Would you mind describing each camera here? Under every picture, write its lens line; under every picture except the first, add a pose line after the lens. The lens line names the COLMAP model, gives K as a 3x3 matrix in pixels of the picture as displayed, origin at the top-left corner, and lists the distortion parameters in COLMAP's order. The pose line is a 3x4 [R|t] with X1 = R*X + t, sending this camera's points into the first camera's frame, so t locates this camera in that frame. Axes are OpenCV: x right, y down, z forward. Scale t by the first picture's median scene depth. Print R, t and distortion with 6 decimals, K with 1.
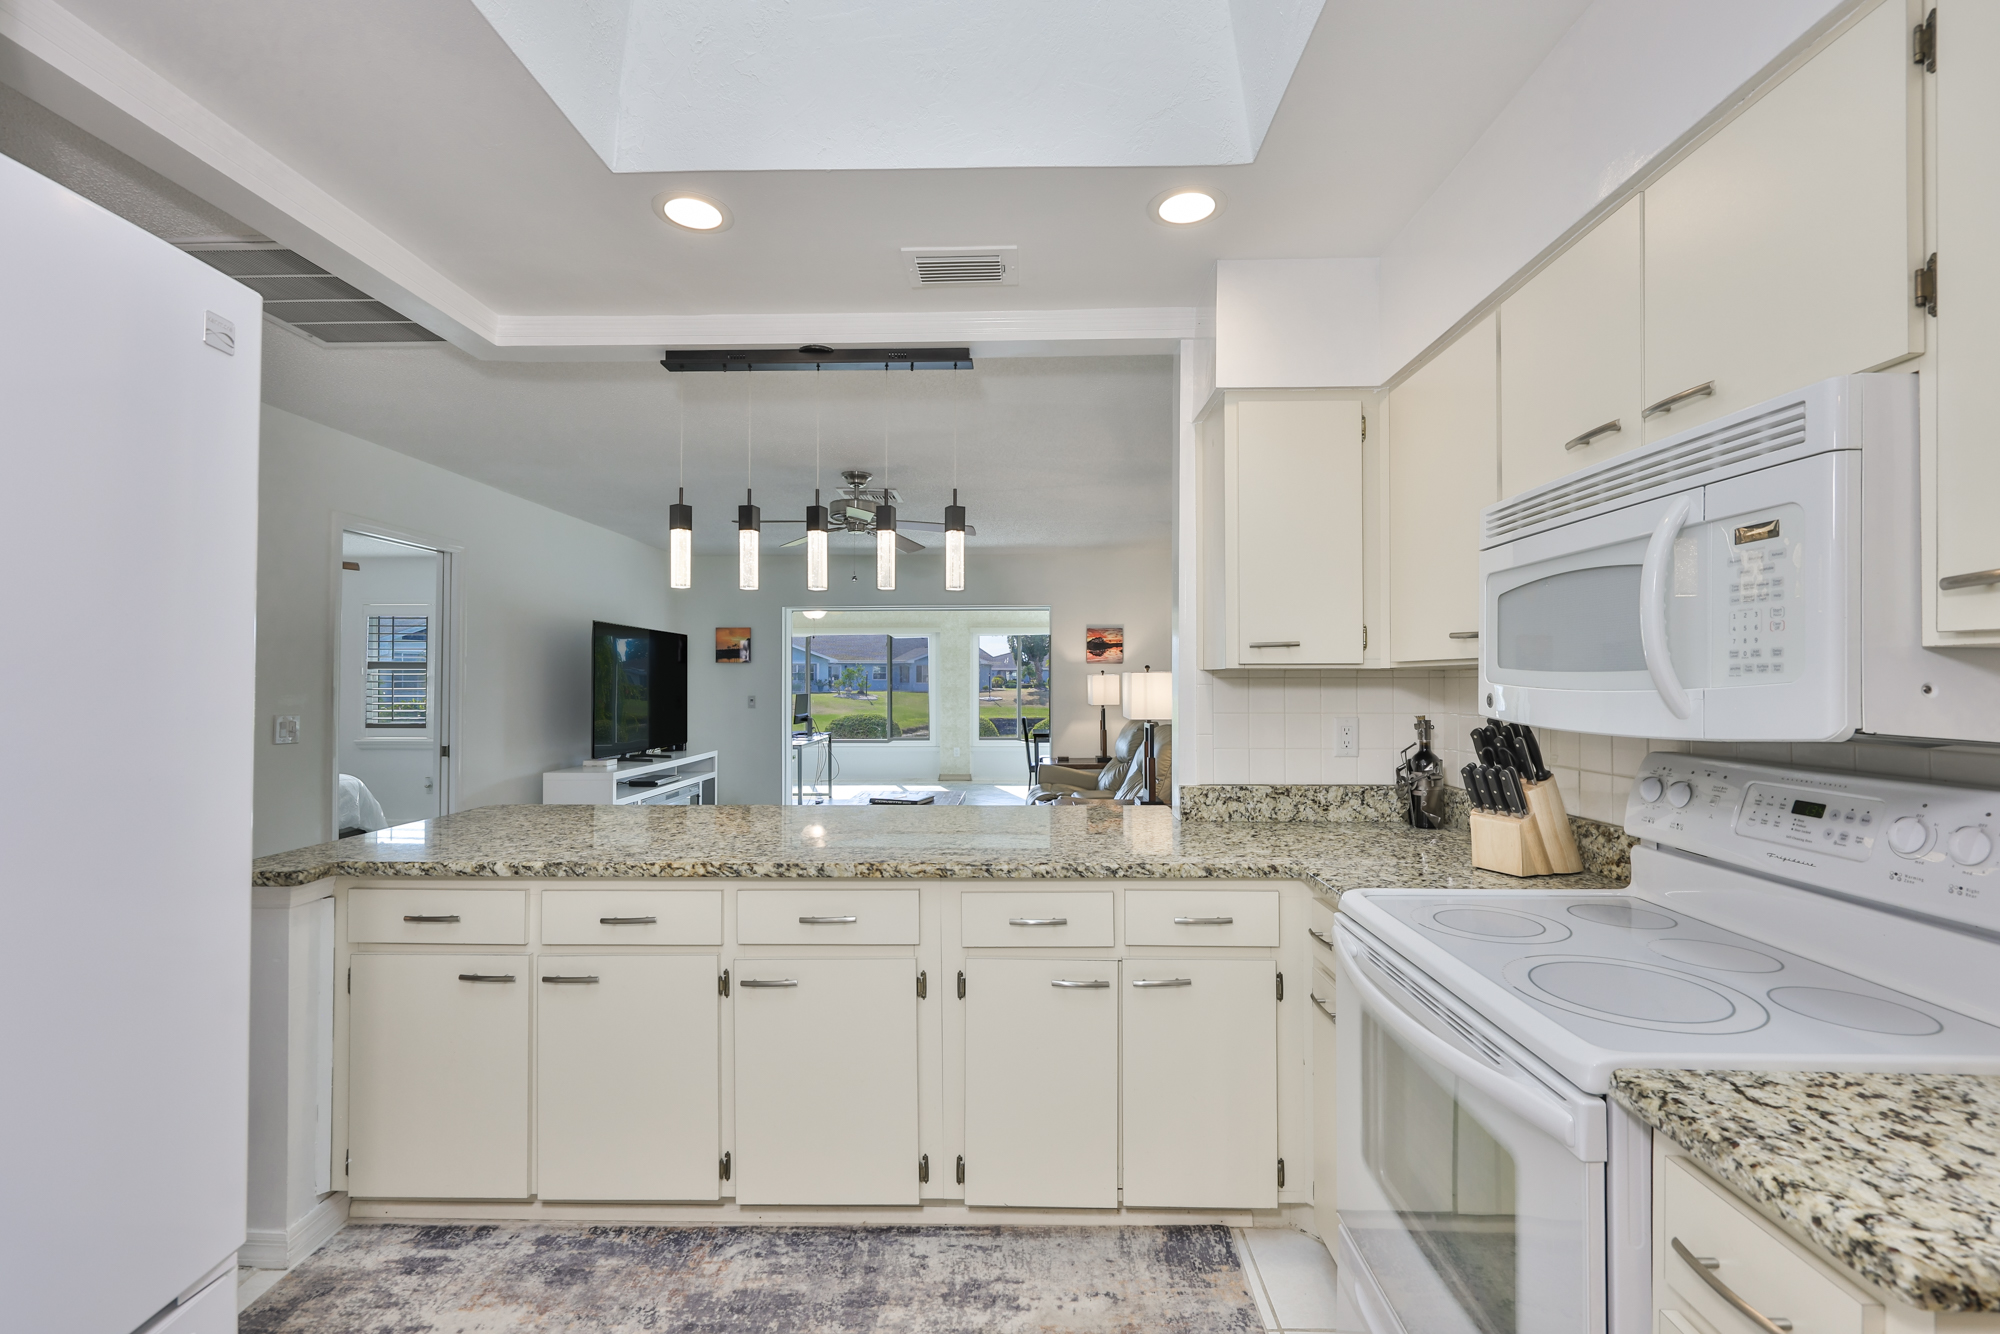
lens RADIAL K [[851.6, 0, 1032.2], [0, 851.6, 663.2], [0, 0, 1]] dist [0.000418, 0.000096]
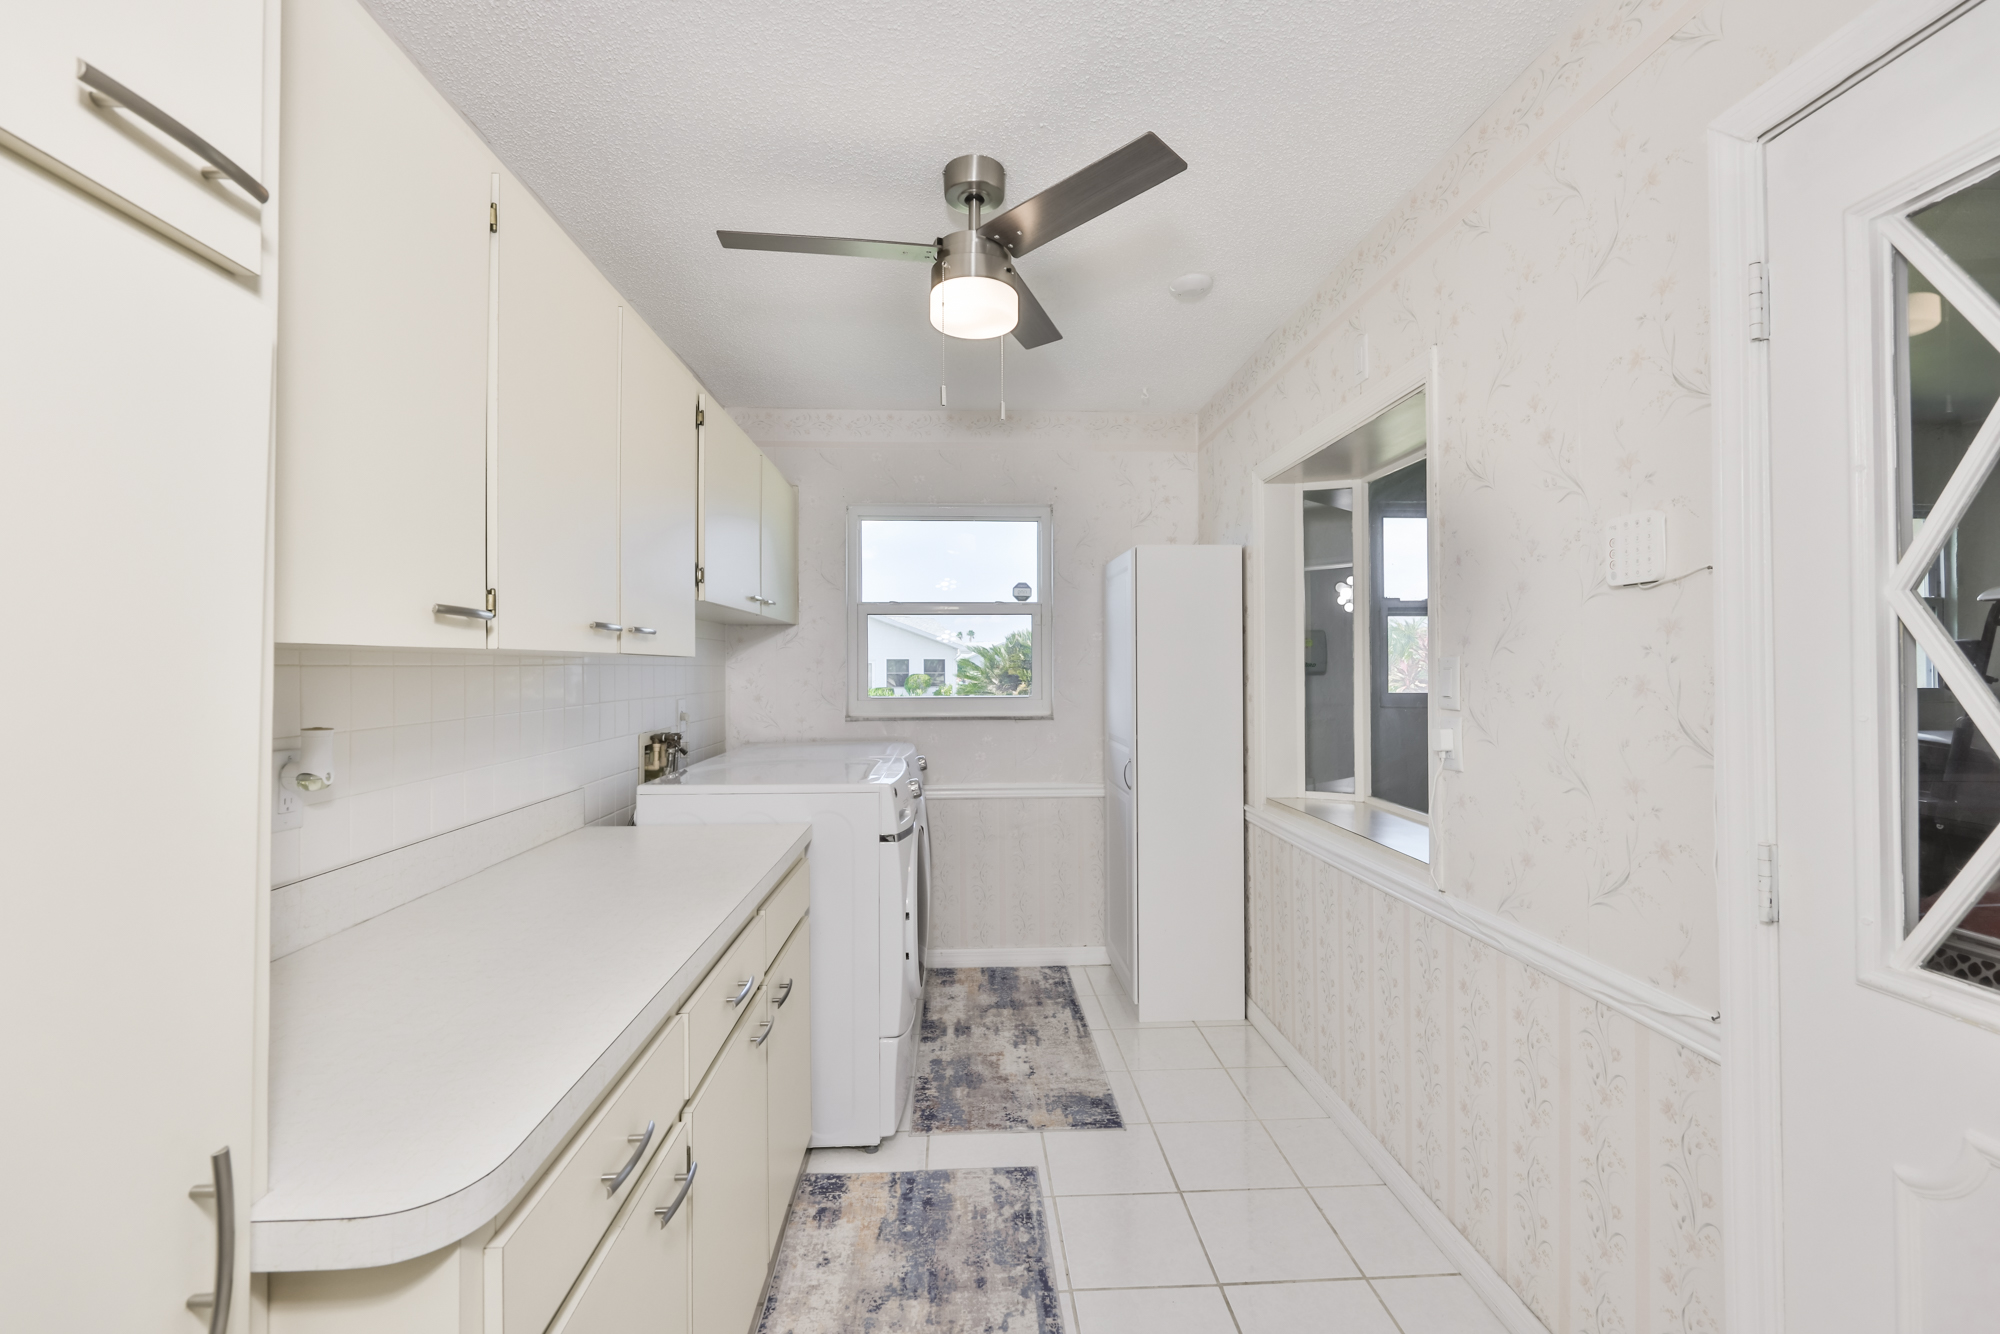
lens RADIAL K [[783.7, 0, 996.0], [0, 783.7, 663.0], [0, 0, 1]] dist [-0.000489, 0.000010]
pose [[0.043034, -0.009799, -0.999026, 0.988749], [0.021325, 0.999733, -0.008888, 0.018646], [0.998846, -0.020922, 0.043231, 0.597568]]
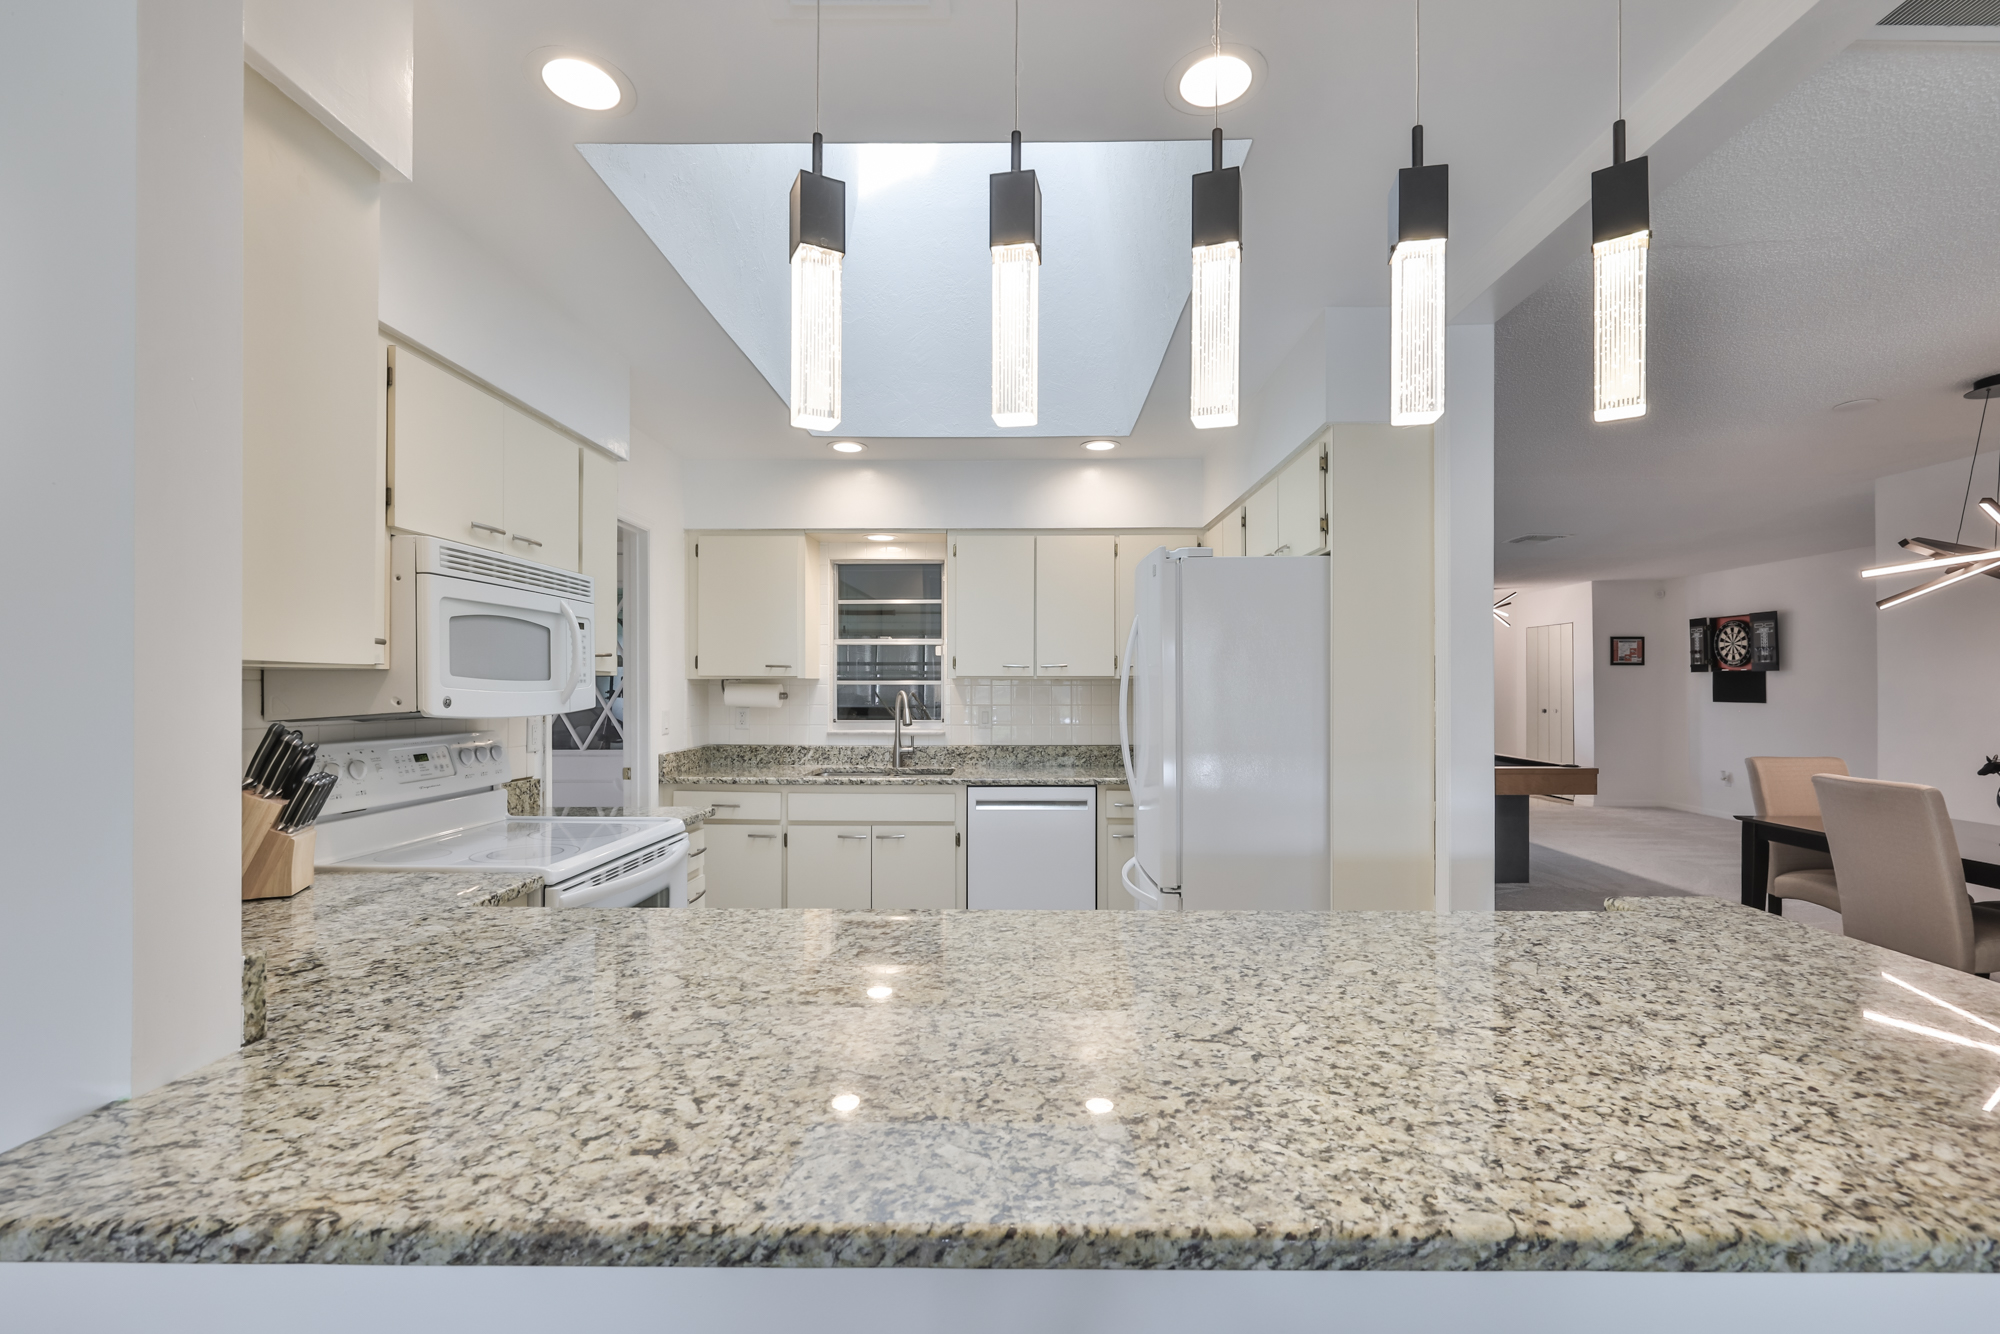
lens RADIAL K [[859.1, 0, 1025.4], [0, 859.1, 684.6], [0, 0, 1]] dist [-0.001811, 0.000999]
pose [[-0.999997, 0.000725, 0.002480, -0.172790], [0.000666, 0.999719, -0.023714, 0.029275], [-0.002497, -0.023713, -0.999716, 1.345632]]
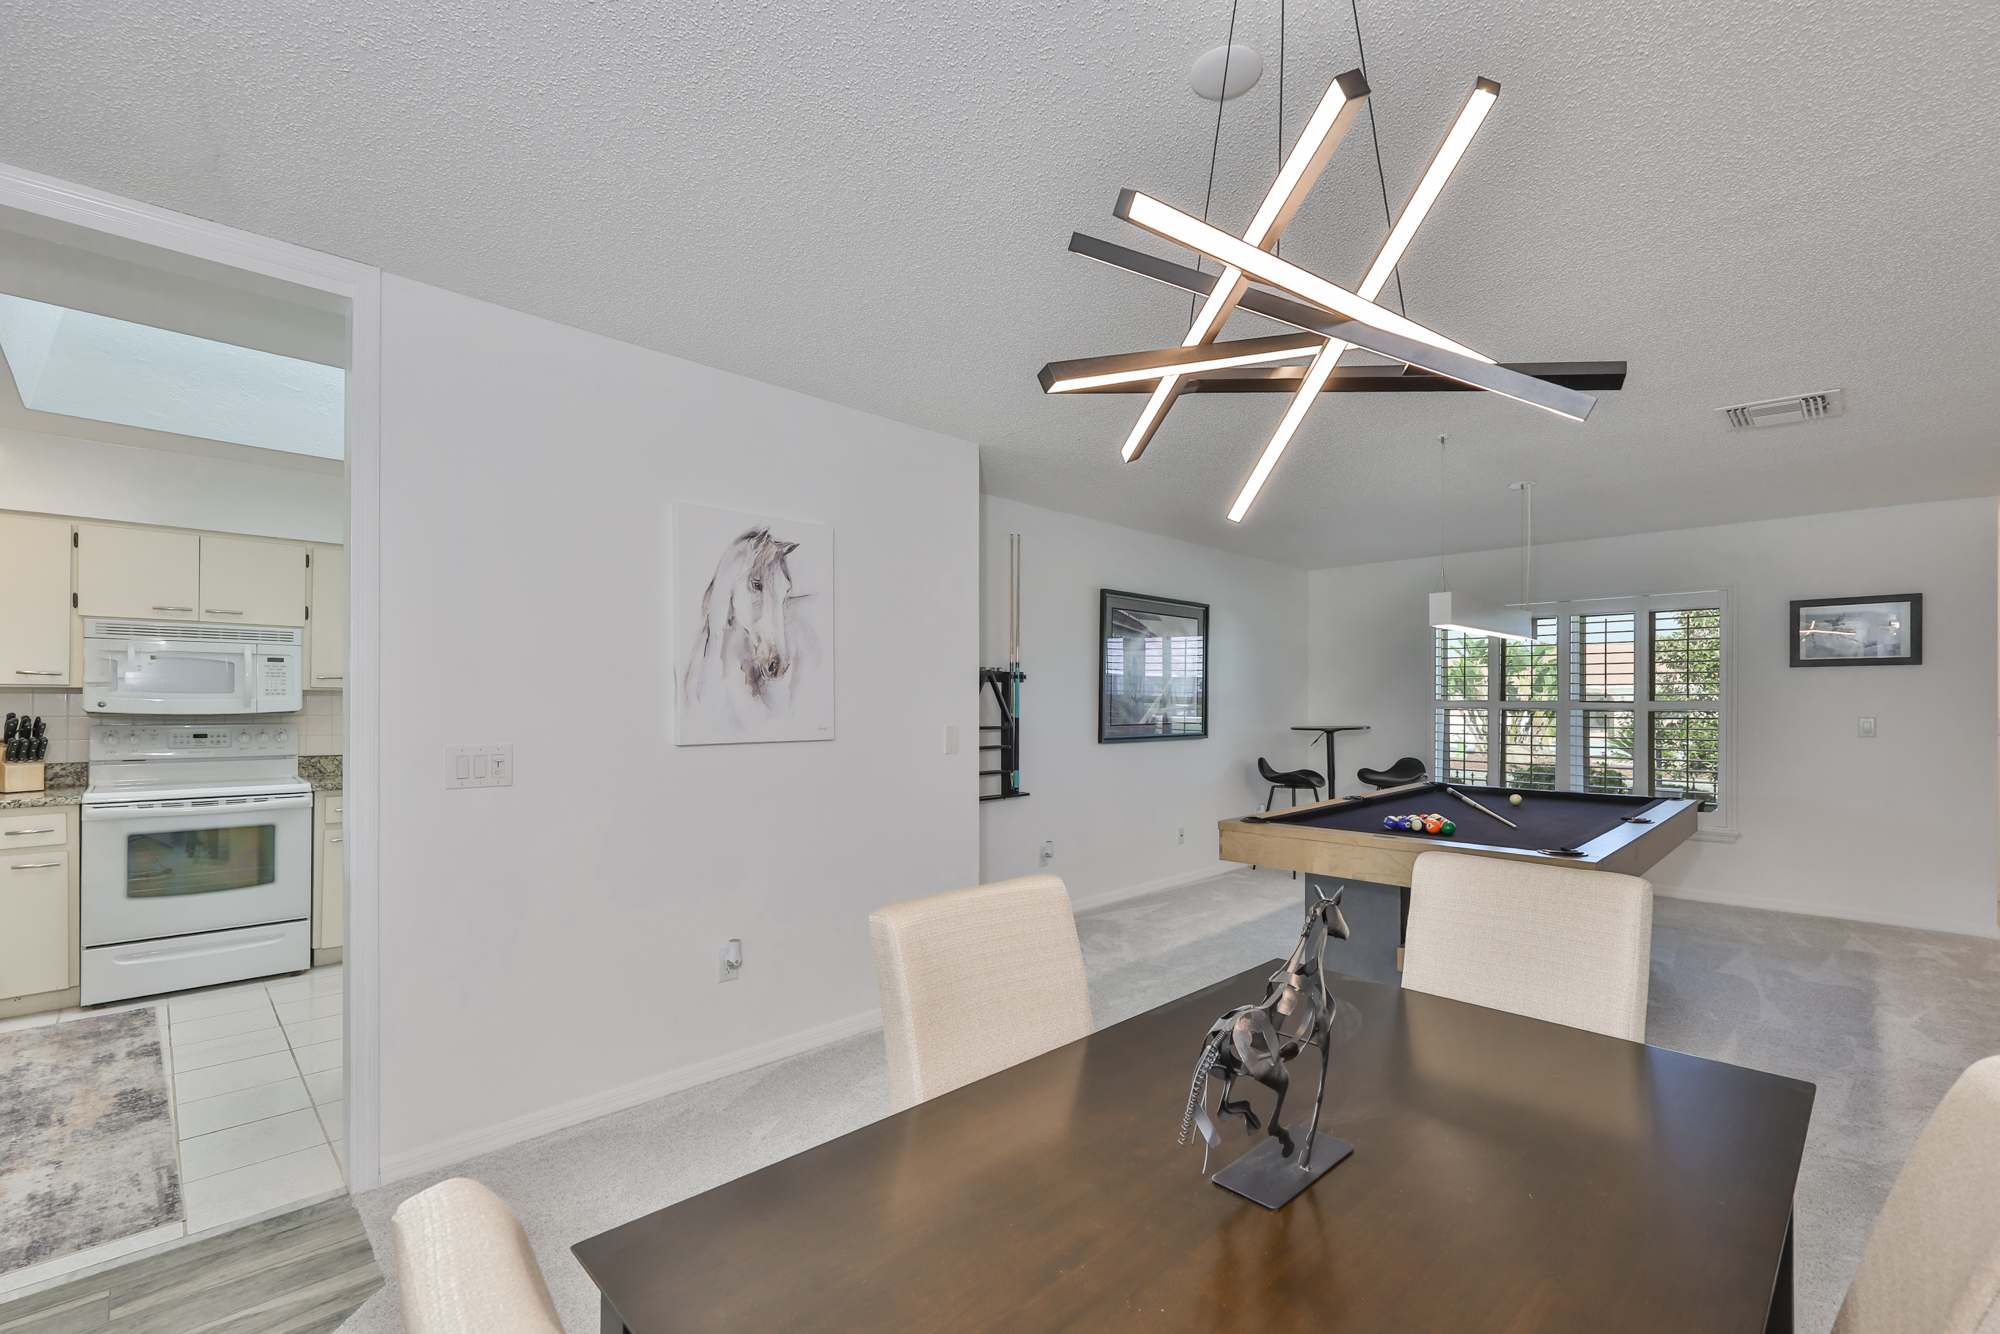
lens RADIAL K [[874.2, 0, 994.6], [0, 874.2, 698.0], [0, 0, 1]] dist [0.002955, 0.000381]
pose [[-0.706386, 0.000044, 0.707827, -1.722093], [-0.018743, 0.999648, -0.018766, 0.015742], [-0.707579, -0.026523, -0.706137, 0.586793]]
